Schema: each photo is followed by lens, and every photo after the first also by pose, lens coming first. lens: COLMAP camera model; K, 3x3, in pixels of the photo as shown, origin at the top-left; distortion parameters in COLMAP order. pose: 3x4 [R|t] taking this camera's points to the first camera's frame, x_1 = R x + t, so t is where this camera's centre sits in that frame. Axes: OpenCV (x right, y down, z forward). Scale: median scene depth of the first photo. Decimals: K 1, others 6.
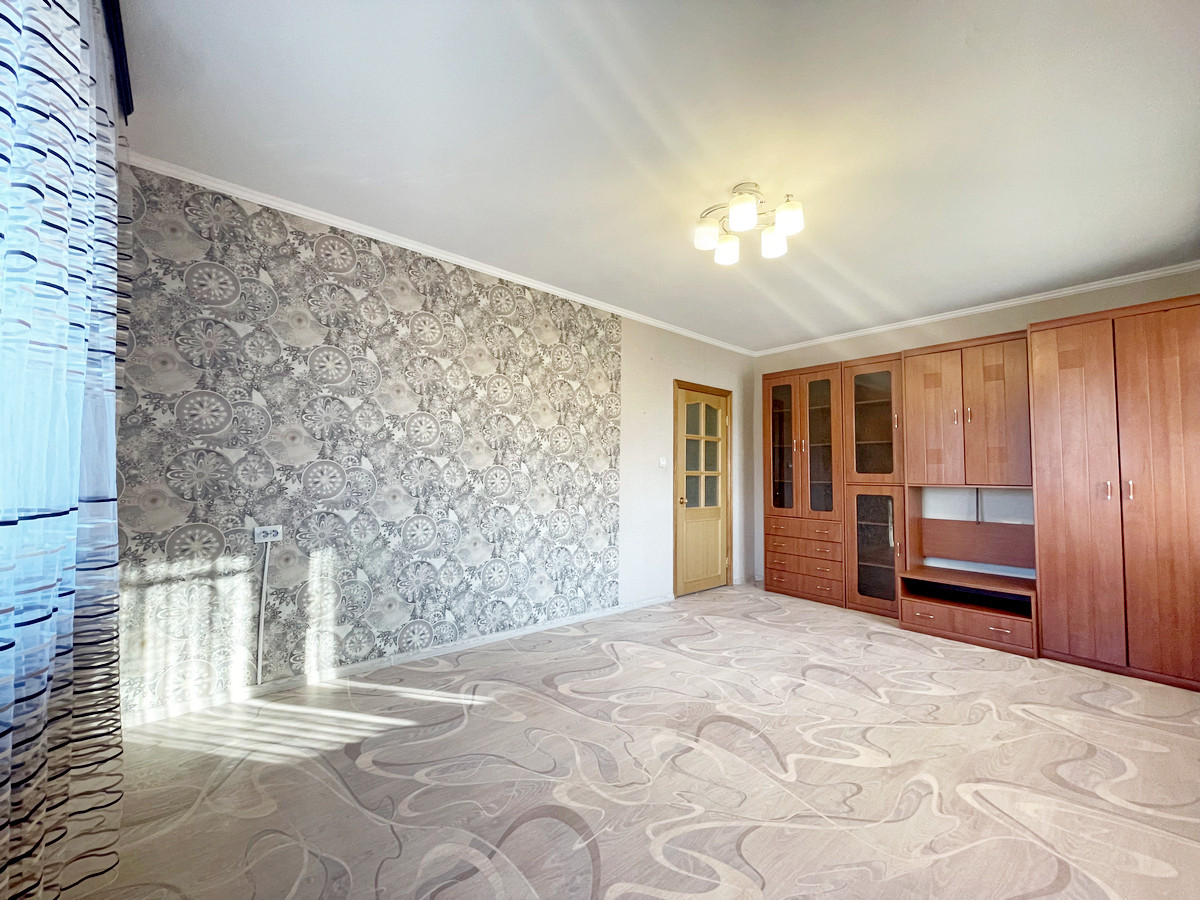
lens RADIAL K [[504.0, 0, 600.0], [0, 504.0, 450.0], [0, 0, 1]] dist [-0.002599, -0.000476]
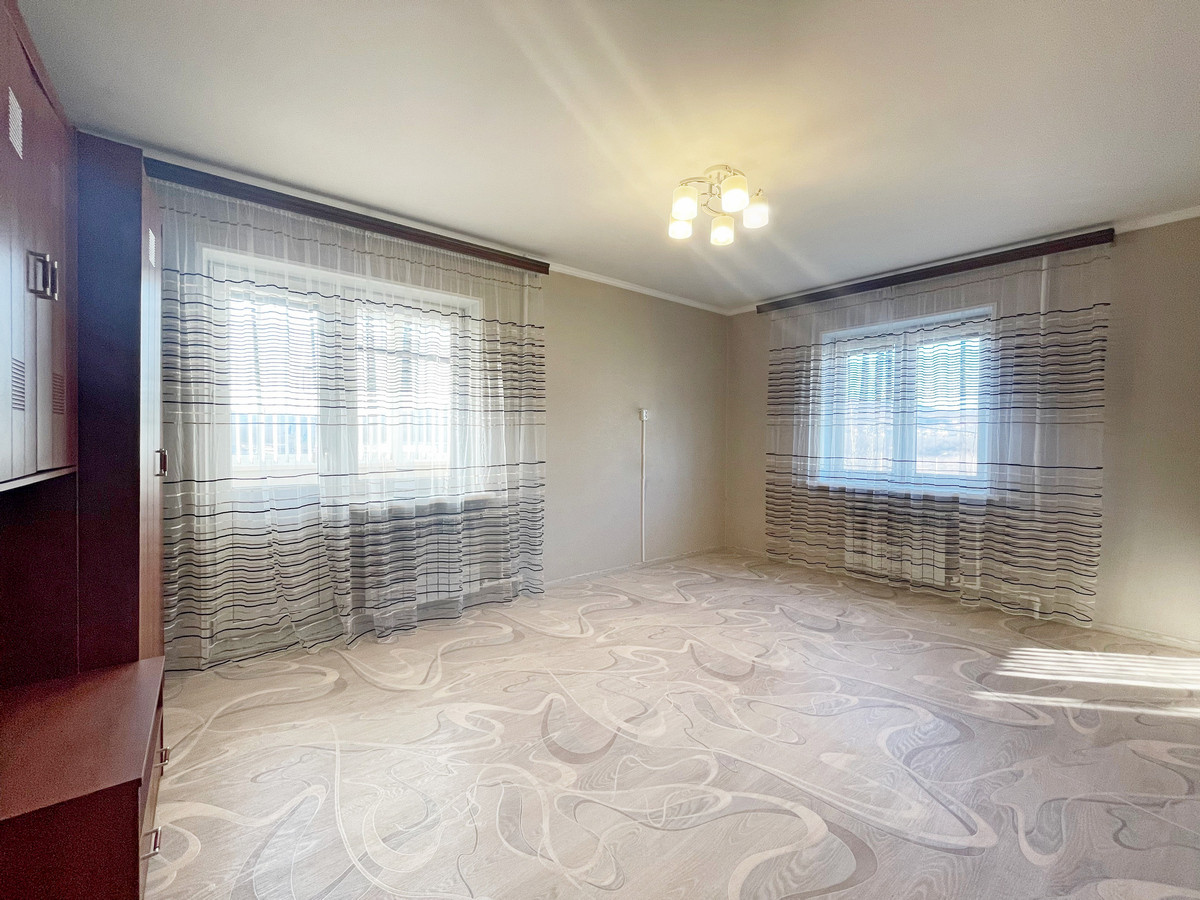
lens RADIAL K [[504.0, 0, 600.0], [0, 504.0, 450.0], [0, 0, 1]] dist [-0.002599, -0.000476]
pose [[-0.999451, -0.022731, 0.024124, 0.350251], [-0.023525, 0.999173, -0.033161, 0.061949], [-0.023350, -0.033710, -0.999159, 1.436889]]
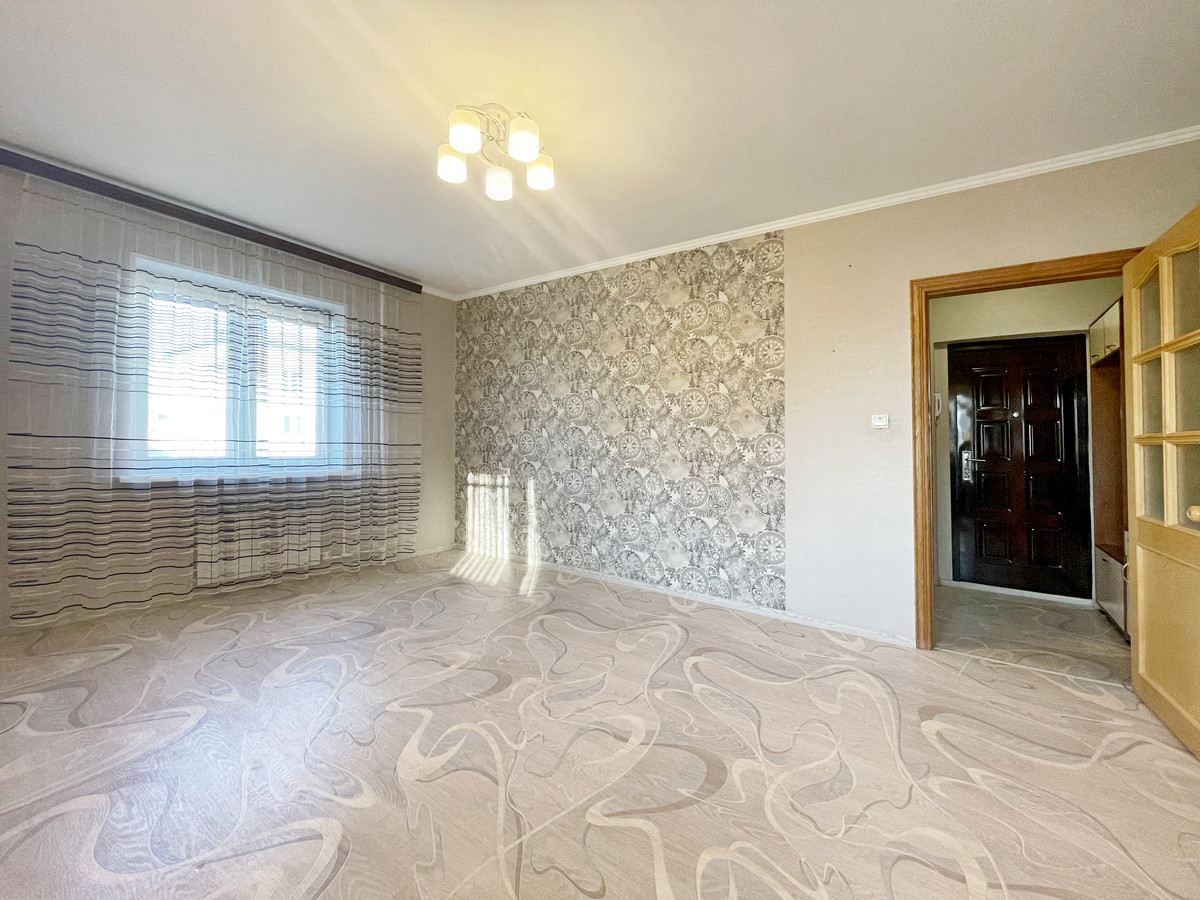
lens RADIAL K [[487.1, 0, 587.1], [0, 487.1, 446.2], [0, 0, 1]] dist [-0.000237, -0.000063]
pose [[0.230849, 0.000513, -0.972989, 0.828244], [0.032895, 0.999424, 0.008332, 0.050106], [0.972433, -0.033930, 0.230699, 0.653355]]
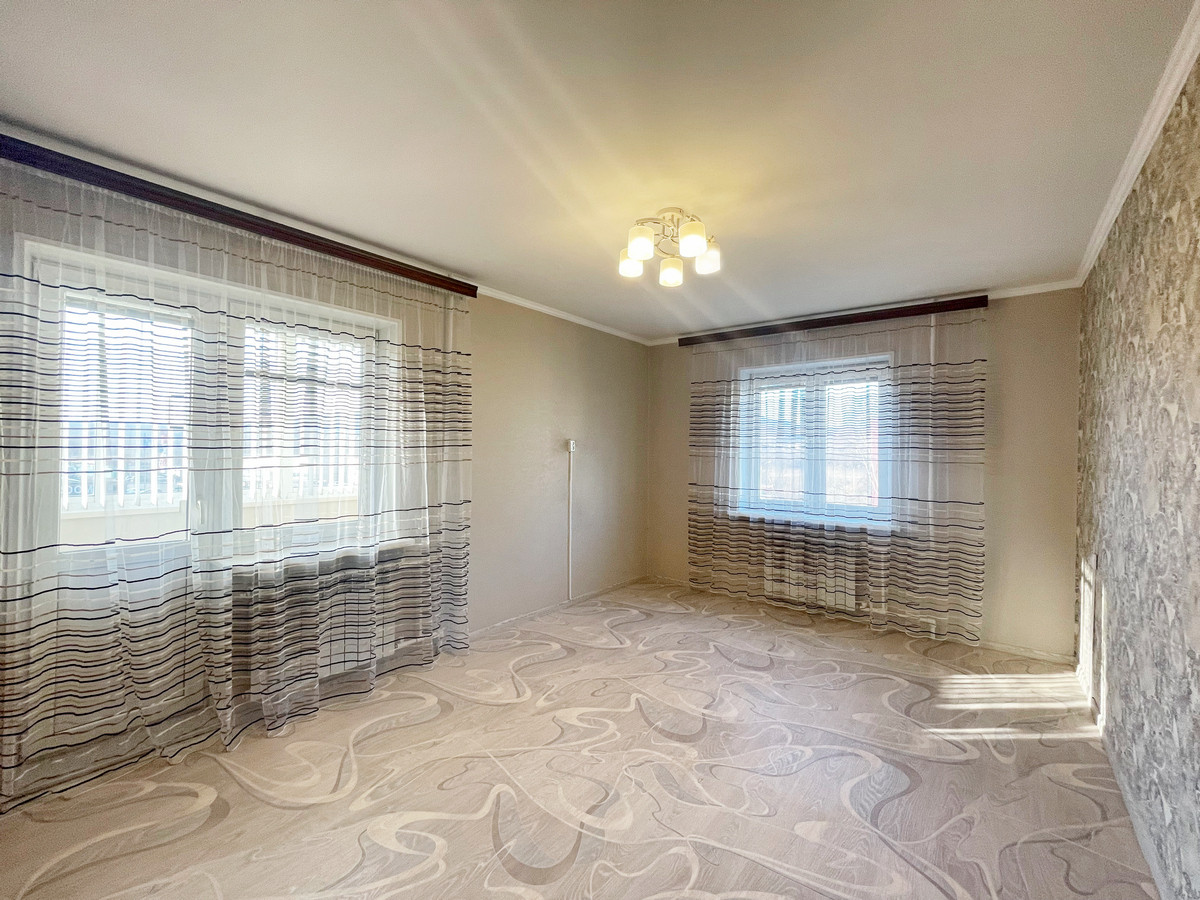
lens RADIAL K [[501.3, 0, 606.9], [0, 501.3, 446.6], [0, 0, 1]] dist [-0.002083, 0.000431]
pose [[-0.981601, -0.029547, -0.188645, 0.420929], [-0.016480, 0.997378, -0.070461, 0.011683], [0.190232, -0.066056, -0.979514, 1.374810]]
